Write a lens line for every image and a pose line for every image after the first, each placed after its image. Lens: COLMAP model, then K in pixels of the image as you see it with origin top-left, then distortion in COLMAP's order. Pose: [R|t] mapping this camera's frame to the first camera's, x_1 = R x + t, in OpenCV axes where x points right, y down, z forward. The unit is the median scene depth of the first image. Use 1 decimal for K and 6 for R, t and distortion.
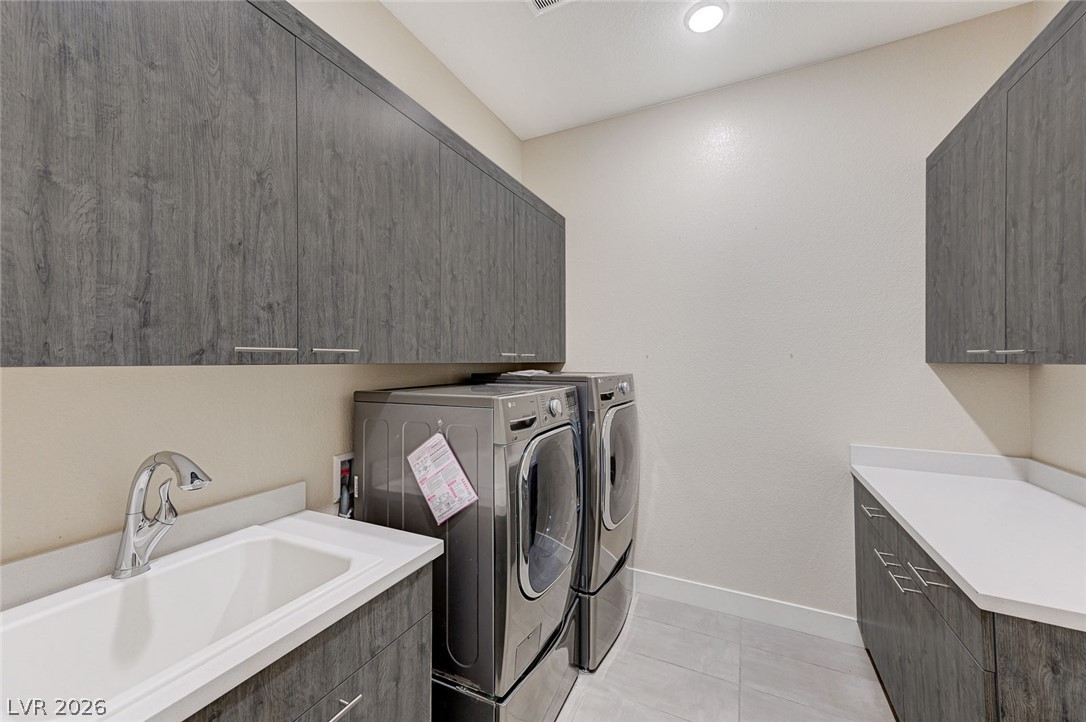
lens RADIAL K [[422.6, 0, 545.8], [0, 422.6, 360.8], [0, 0, 1]] dist [0.022789, 0.000421]
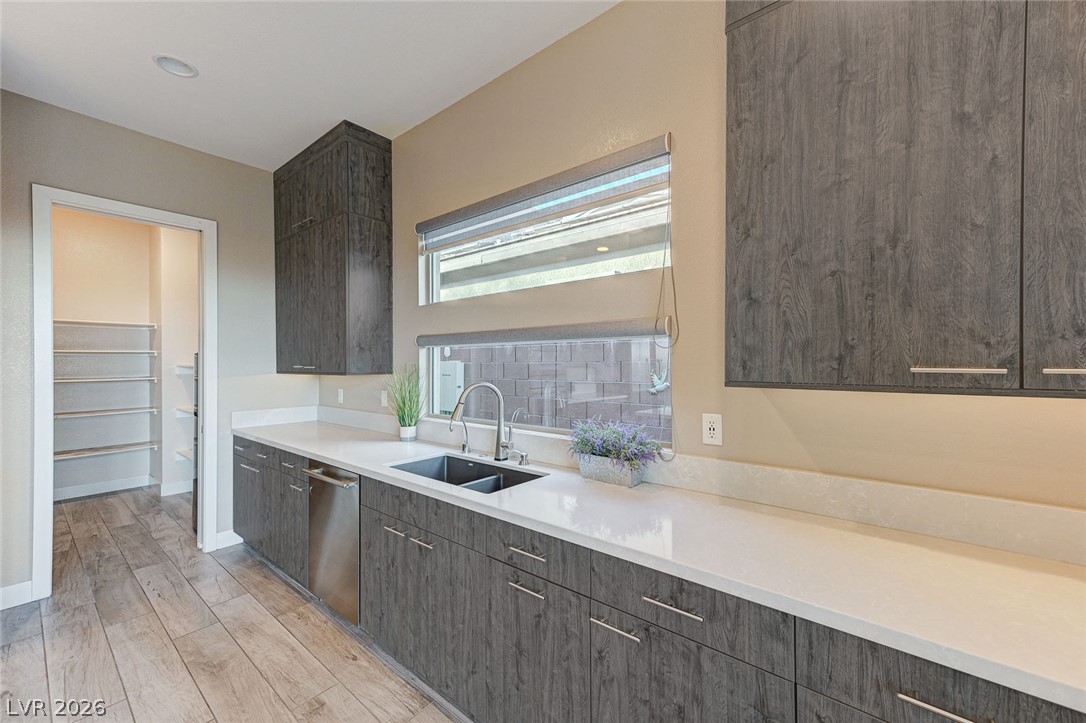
lens RADIAL K [[422.6, 0, 545.8], [0, 422.6, 361.3], [0, 0, 1]] dist [0.022789, 0.000421]
pose [[-0.232876, 0.004680, -0.972495, 0.474902], [0.006565, 0.999973, 0.003241, -0.092111], [0.972484, -0.005630, -0.232901, 0.732513]]
